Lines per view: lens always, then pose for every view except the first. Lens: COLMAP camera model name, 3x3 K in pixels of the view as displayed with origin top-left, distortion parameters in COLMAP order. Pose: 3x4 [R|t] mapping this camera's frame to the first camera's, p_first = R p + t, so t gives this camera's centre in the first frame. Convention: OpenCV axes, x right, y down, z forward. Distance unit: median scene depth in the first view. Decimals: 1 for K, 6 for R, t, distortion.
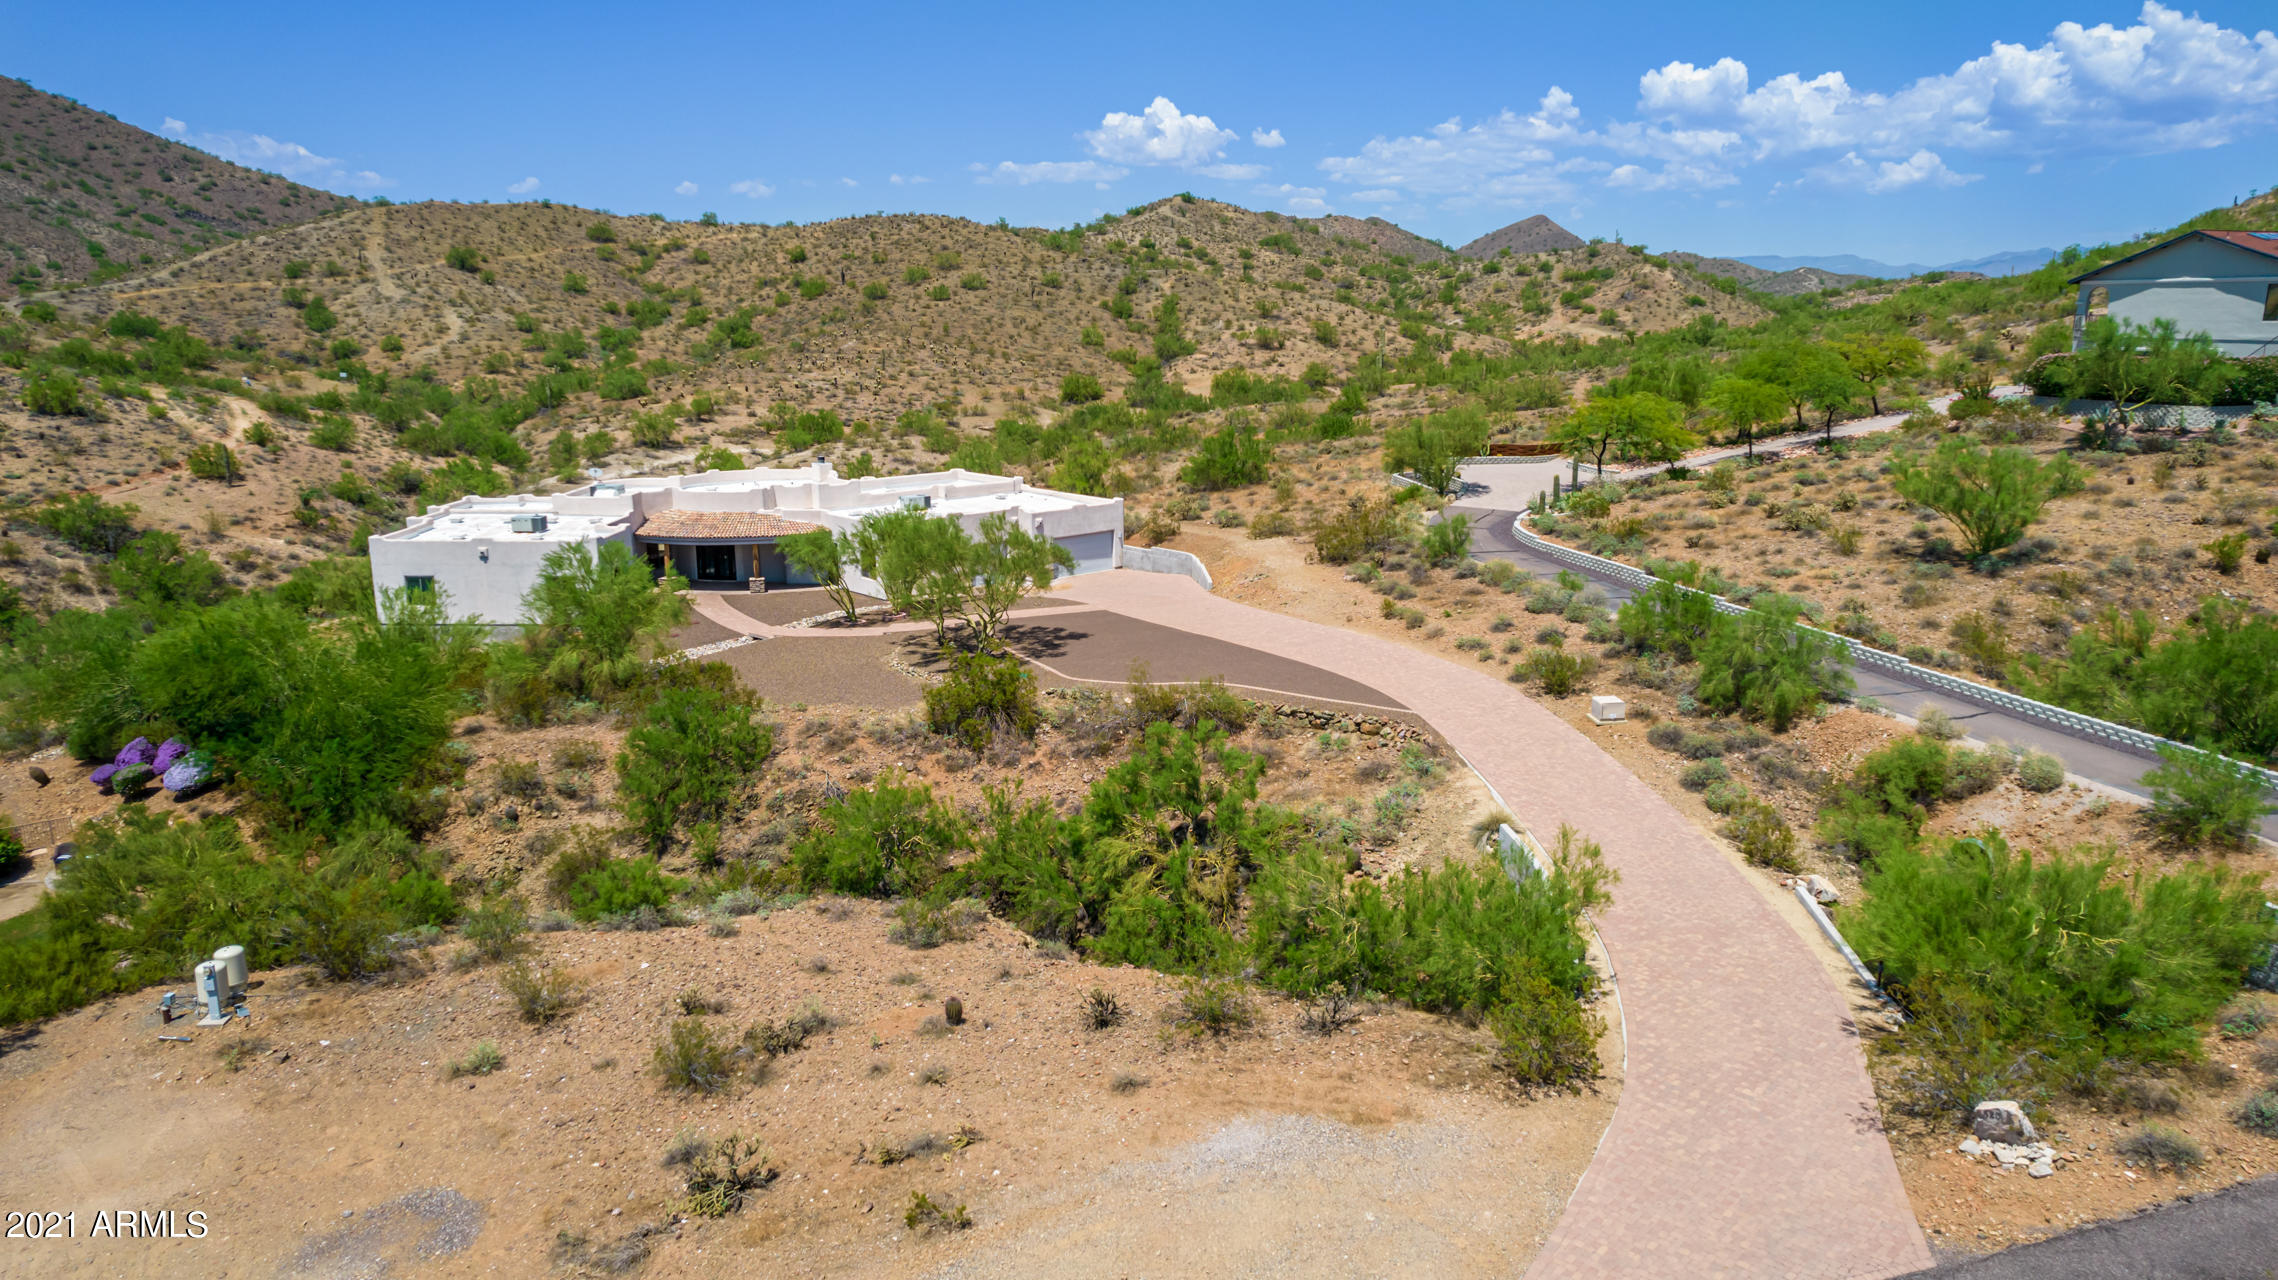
lens RADIAL K [[1464.9, 0, 1143.0], [0, 1464.9, 631.6], [0, 0, 1]] dist [-0.083450, 0.078644]
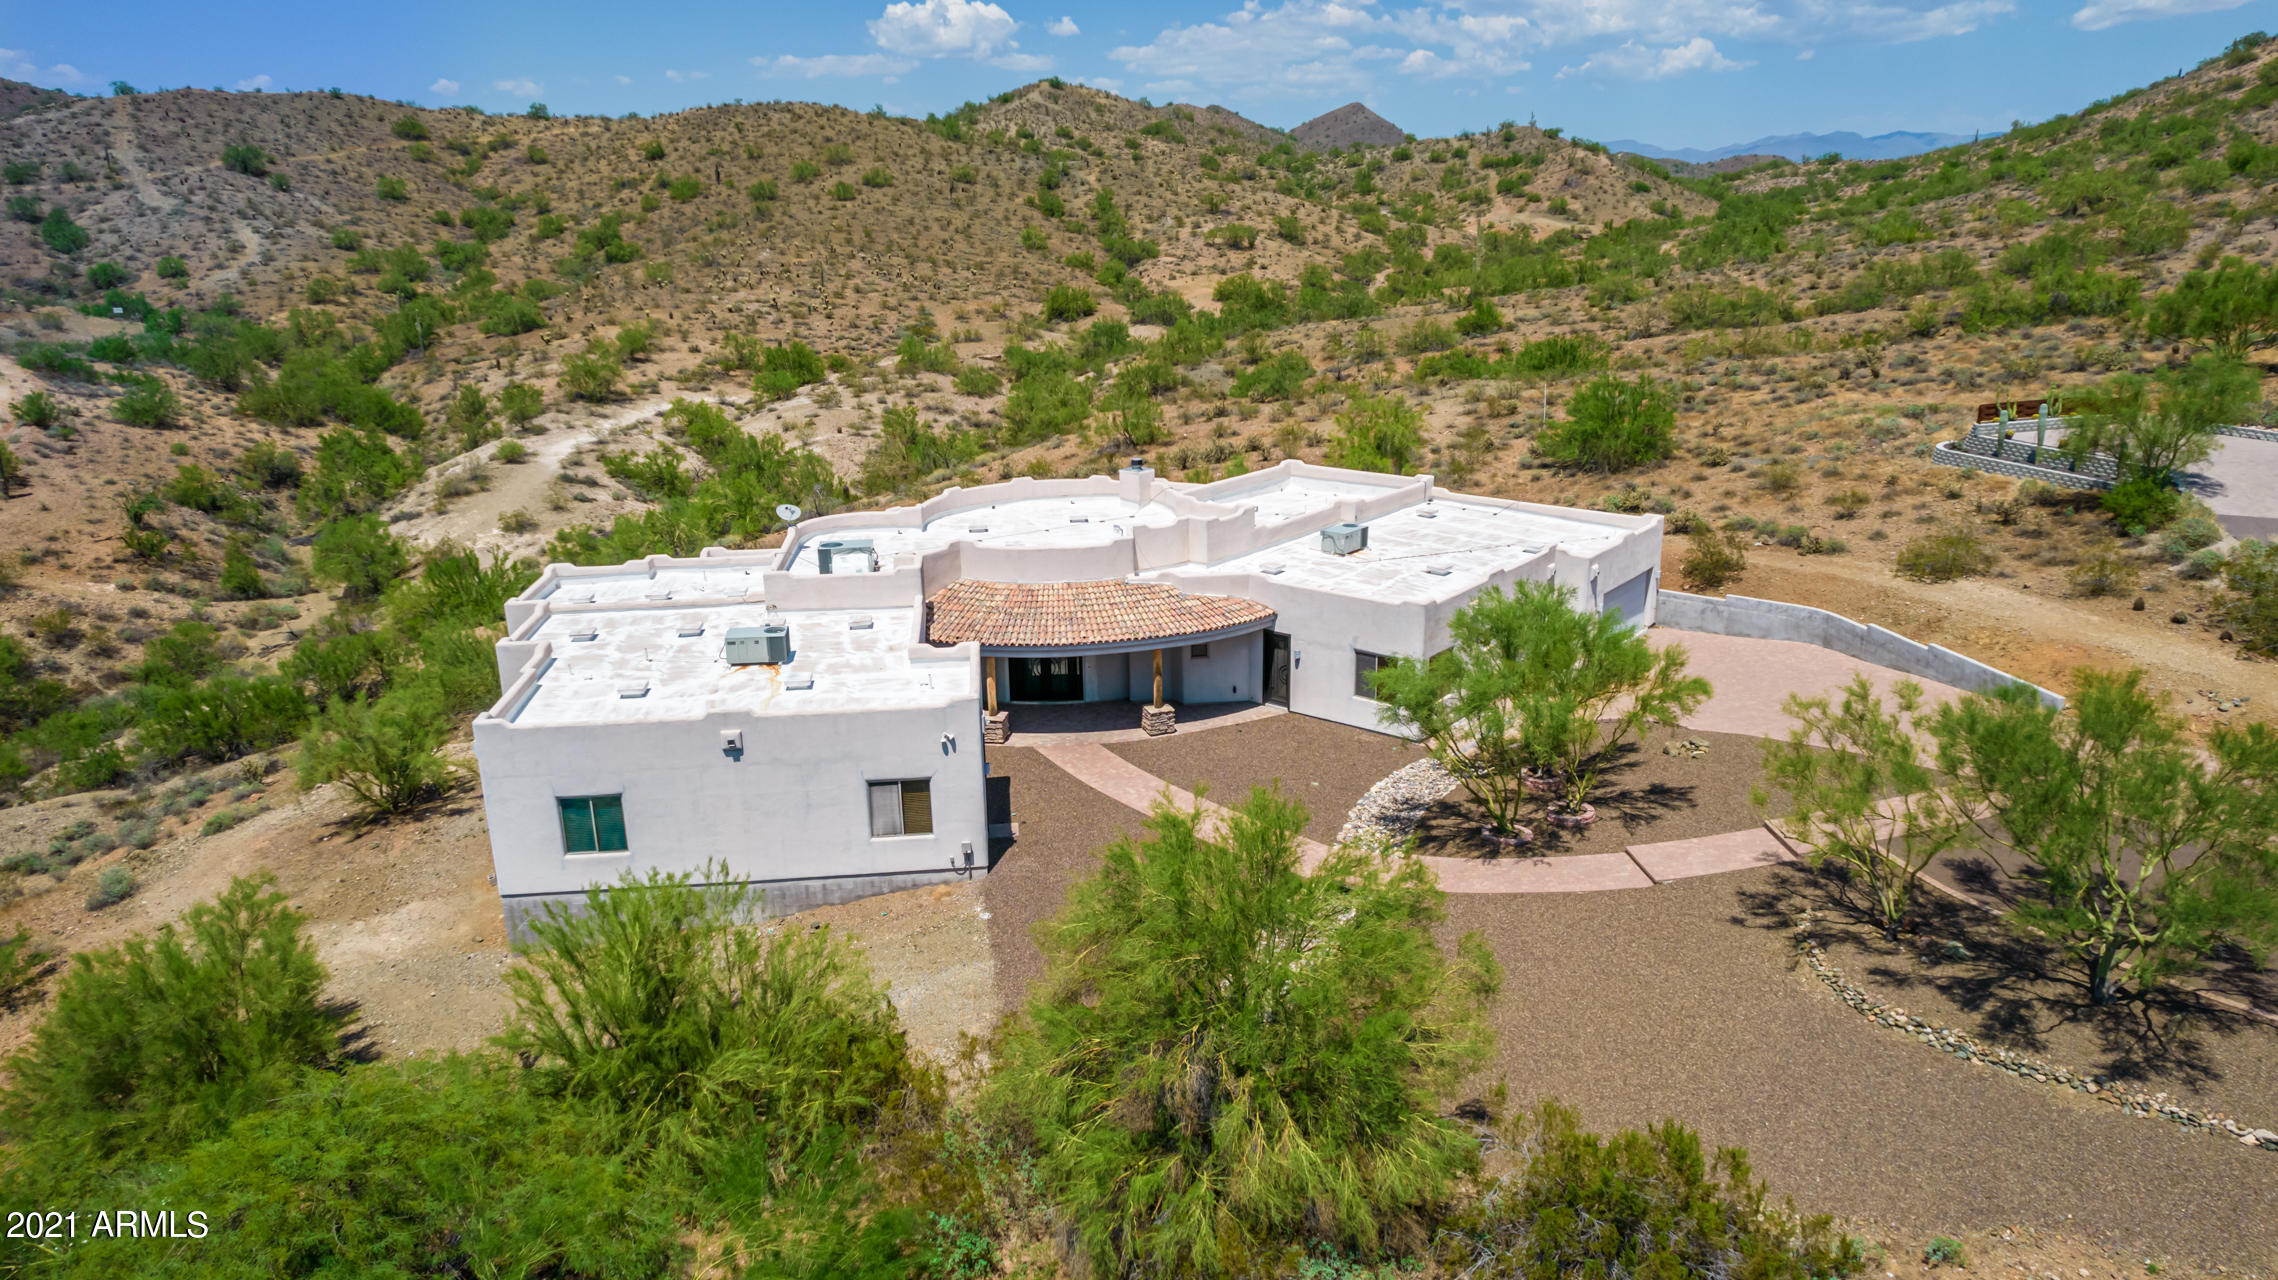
lens RADIAL K [[1464.9, 0, 1143.0], [0, 1464.9, 631.6], [0, 0, 1]] dist [-0.083450, 0.078644]
pose [[0.990819, -0.054227, 0.123846, -0.085499], [0.045761, 0.996482, 0.070206, -0.026310], [-0.127217, -0.063895, 0.989815, 0.115793]]
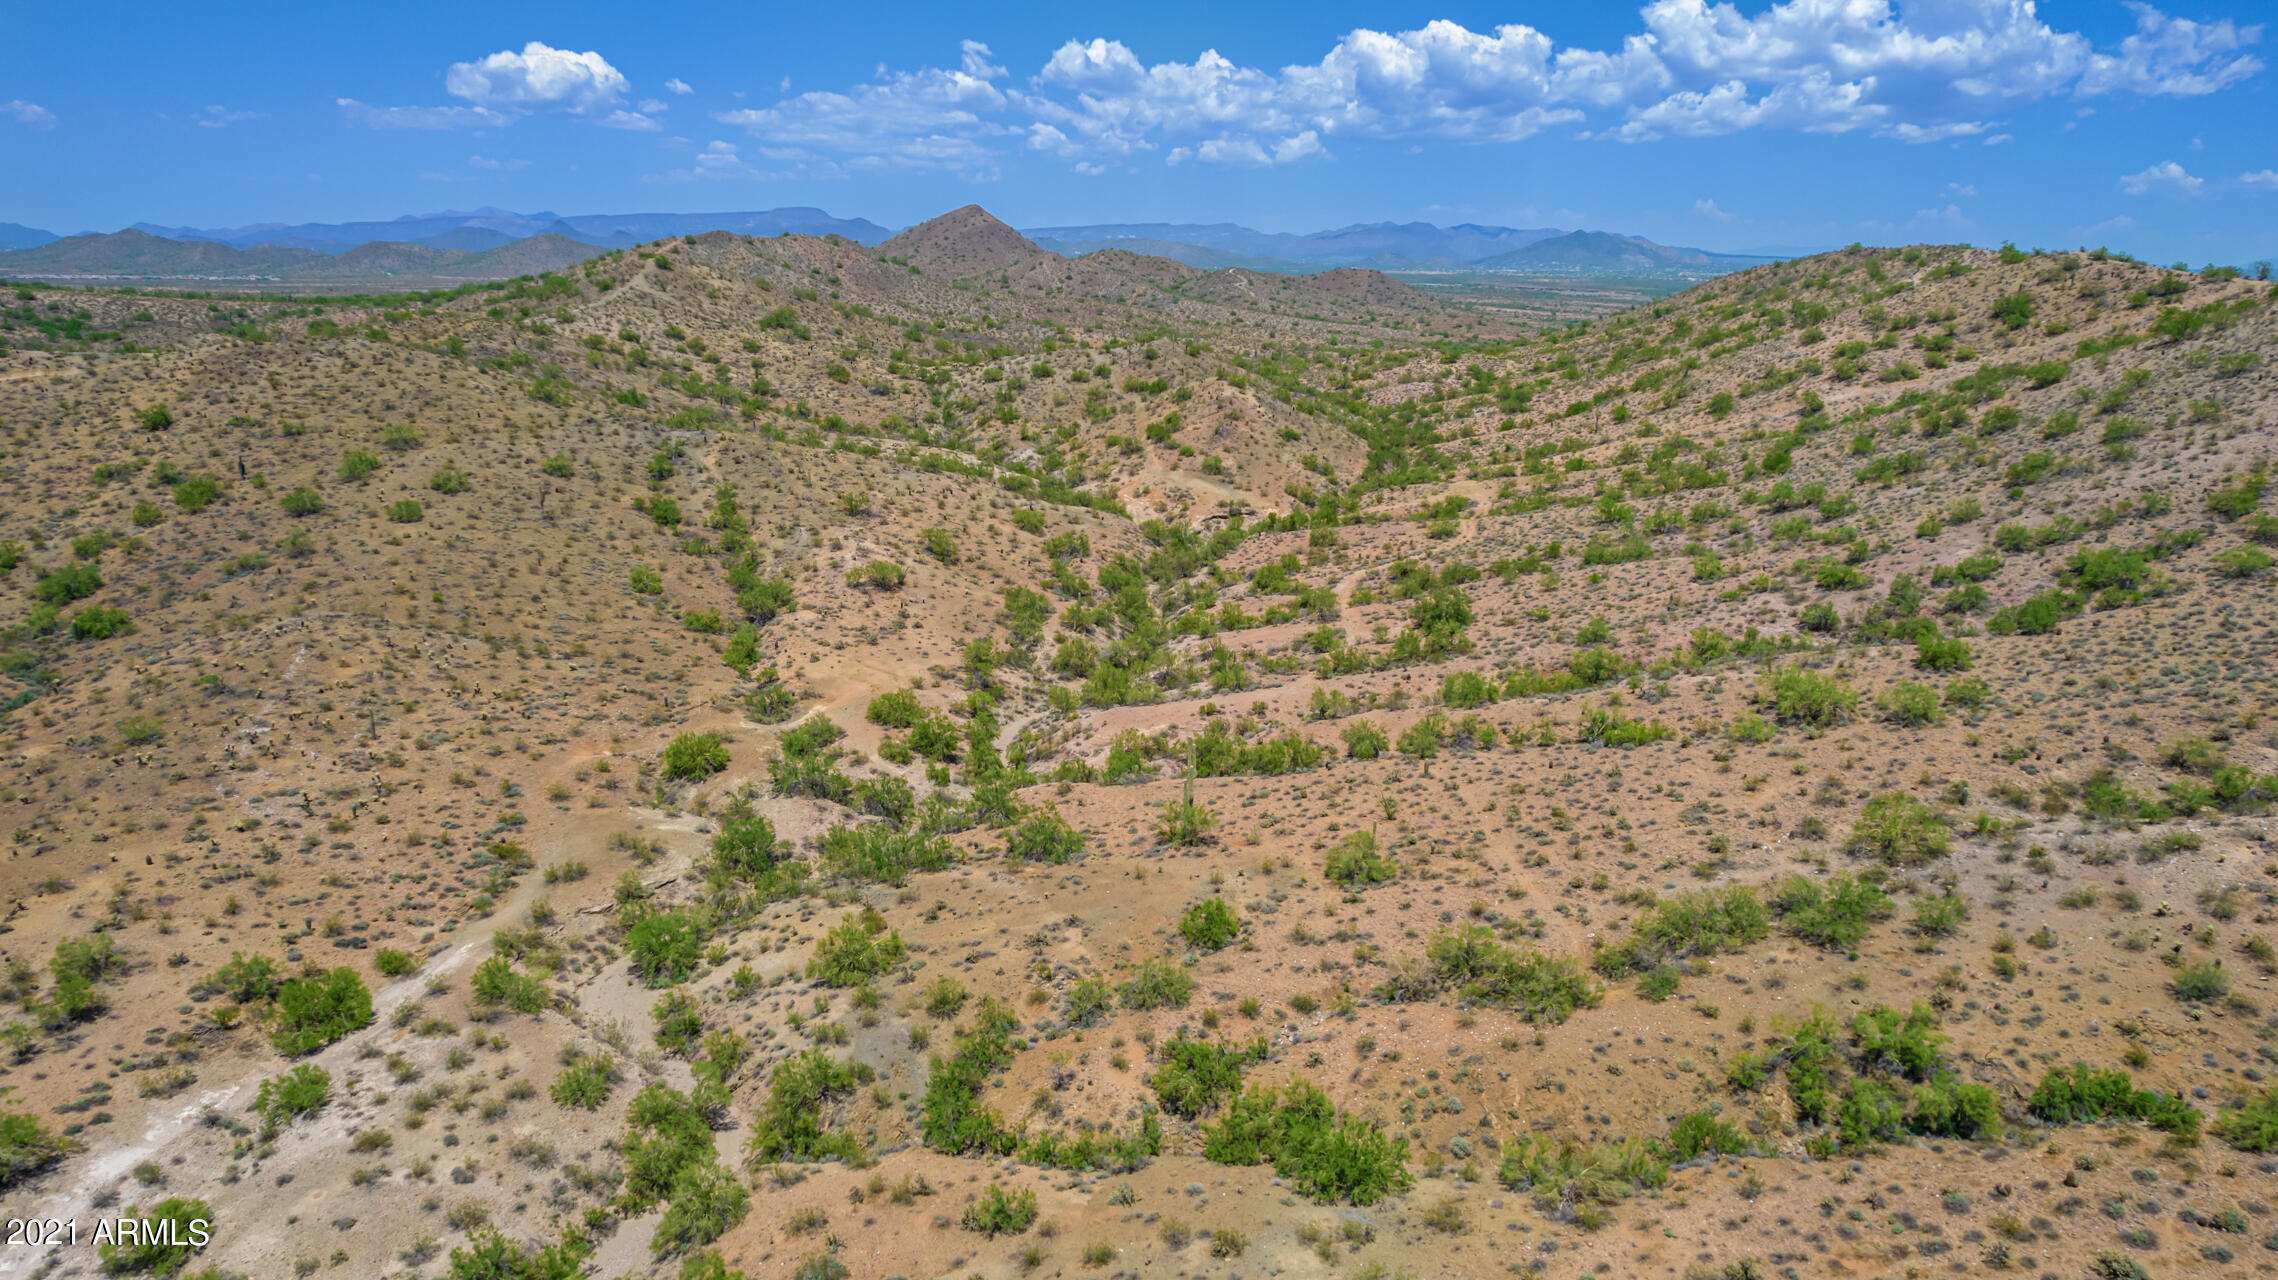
lens RADIAL K [[1464.9, 0, 1143.0], [0, 1464.9, 631.6], [0, 0, 1]] dist [-0.083450, 0.078644]
pose [[0.925179, -0.075978, 0.371847, -0.073230], [0.067089, 0.997068, 0.036805, -0.177098], [-0.373553, -0.009104, 0.927564, 0.210250]]
